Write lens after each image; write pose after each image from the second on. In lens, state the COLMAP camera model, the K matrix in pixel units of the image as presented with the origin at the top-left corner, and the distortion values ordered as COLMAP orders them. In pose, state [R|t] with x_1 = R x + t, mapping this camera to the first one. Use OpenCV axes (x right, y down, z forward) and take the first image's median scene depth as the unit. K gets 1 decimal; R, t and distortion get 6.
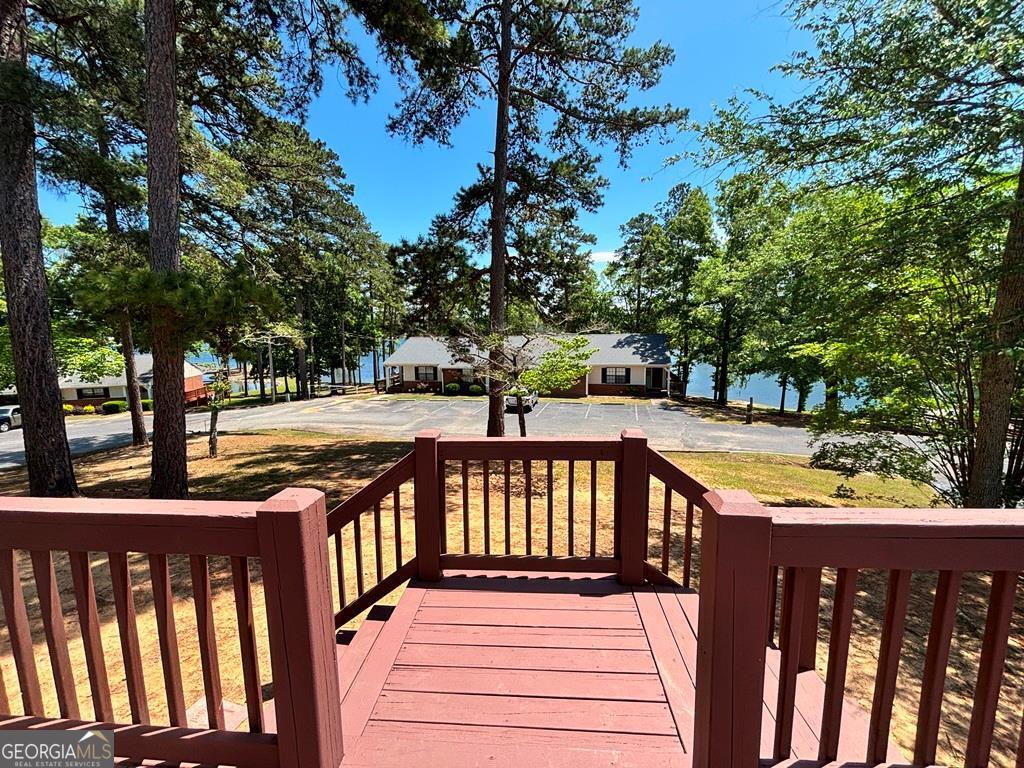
lens RADIAL K [[413.8, 0, 512.0], [0, 413.8, 384.0], [0, 0, 1]] dist [-0.001497, -0.000082]
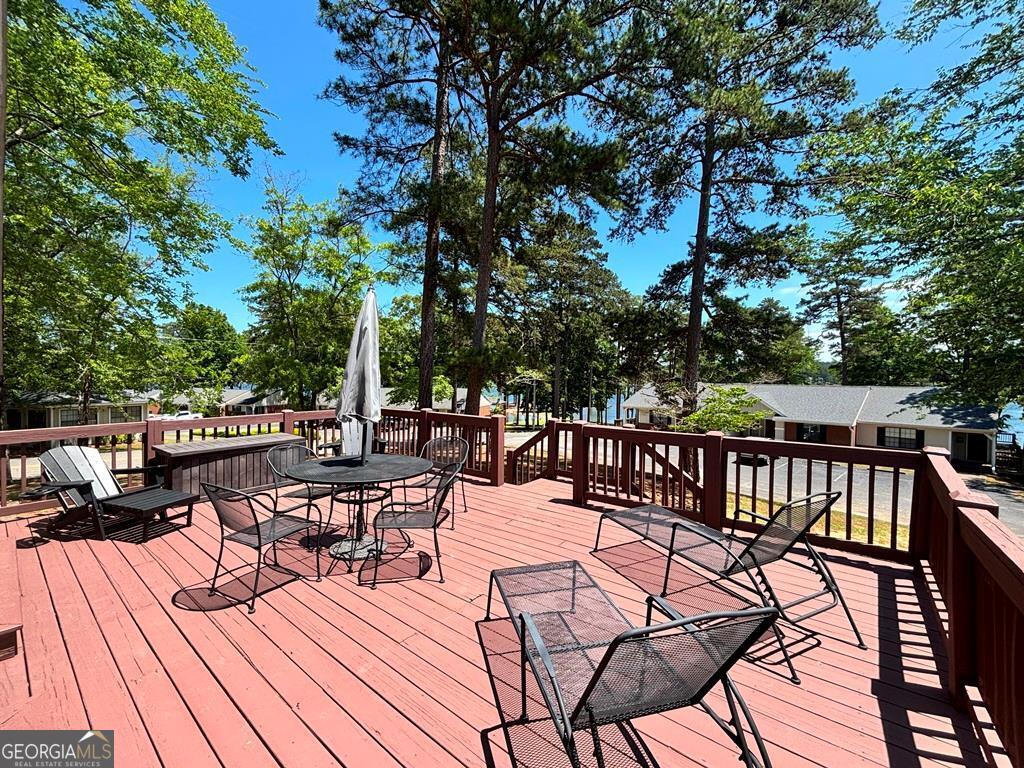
lens RADIAL K [[411.9, 0, 512.0], [0, 411.9, 384.0], [0, 0, 1]] dist [0.000191, -0.000024]
pose [[0.827876, 0.034720, -0.559836, 0.063386], [-0.094361, 0.992479, -0.077987, 0.008140], [0.552918, 0.117391, 0.824925, -0.080997]]
